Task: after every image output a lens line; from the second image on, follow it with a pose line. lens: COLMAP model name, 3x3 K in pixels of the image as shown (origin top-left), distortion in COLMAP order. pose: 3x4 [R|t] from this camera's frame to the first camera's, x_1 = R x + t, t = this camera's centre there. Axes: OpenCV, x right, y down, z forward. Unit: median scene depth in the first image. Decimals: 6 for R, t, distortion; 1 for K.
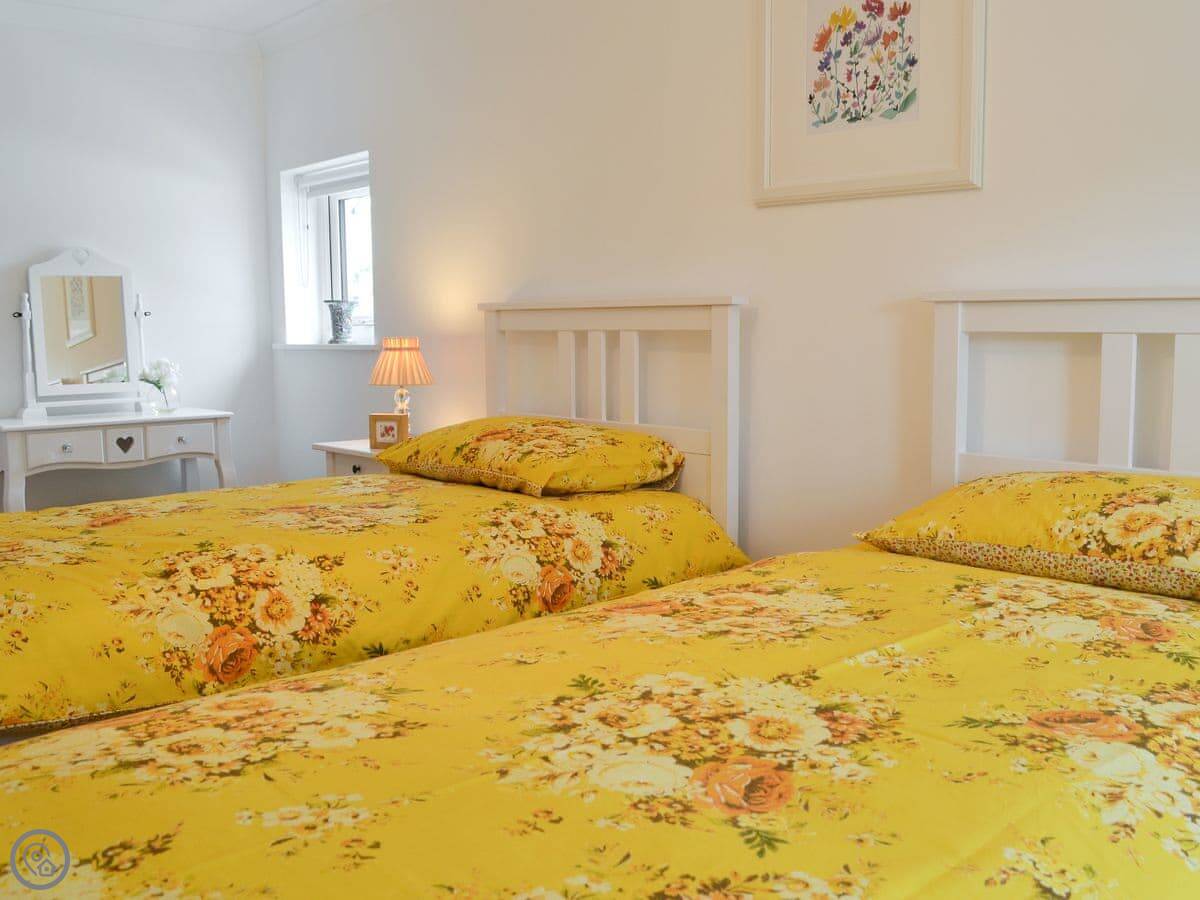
lens RADIAL K [[1102.8, 0, 600.8], [0, 1102.8, 450.9], [0, 0, 1]] dist [-0.078986, 0.000000]
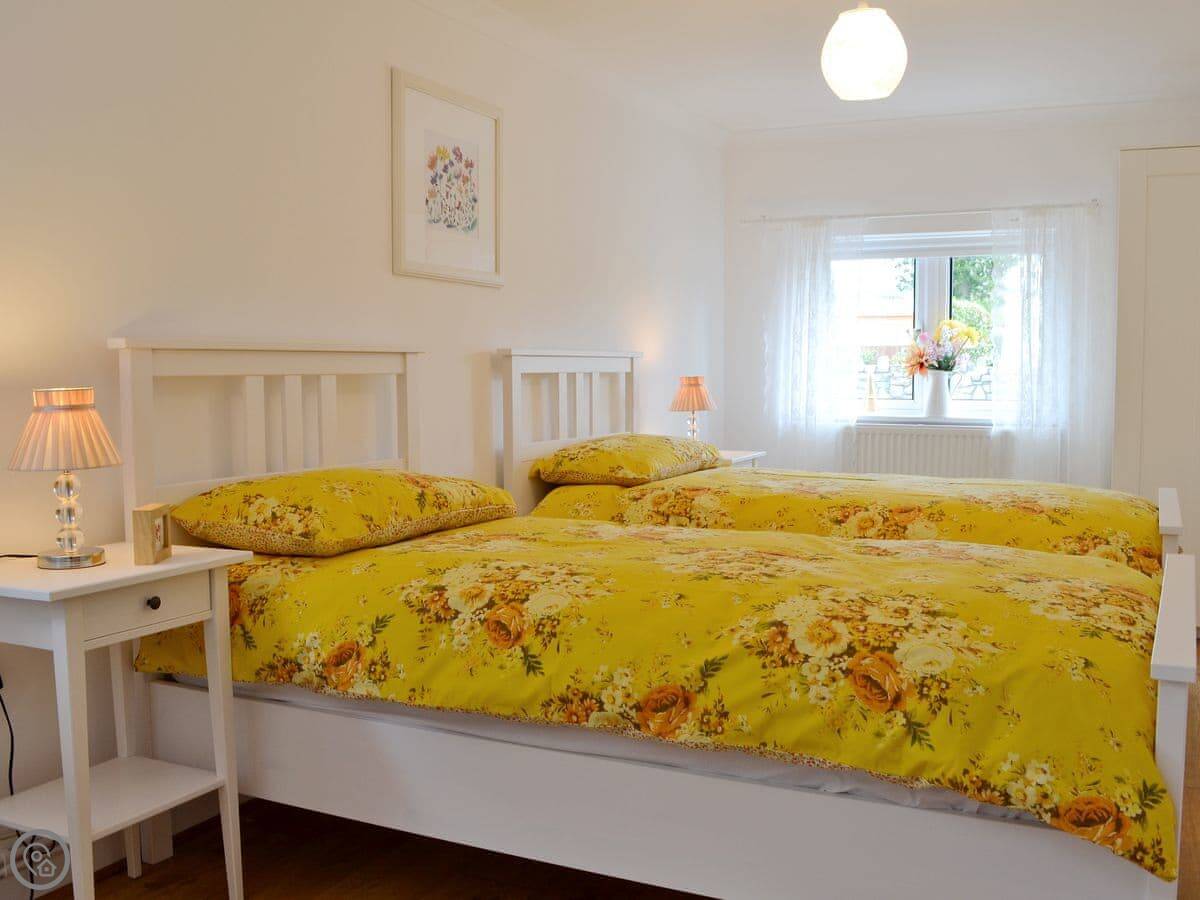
lens RADIAL K [[1102.8, 0, 601.7], [0, 1102.8, 451.3], [0, 0, 1]] dist [-0.078986, 0.000000]
pose [[-0.346398, -0.064710, 0.935853, -1.204110], [0.109794, 0.987965, 0.108953, -0.145541], [-0.931640, 0.140492, -0.335124, 1.331936]]
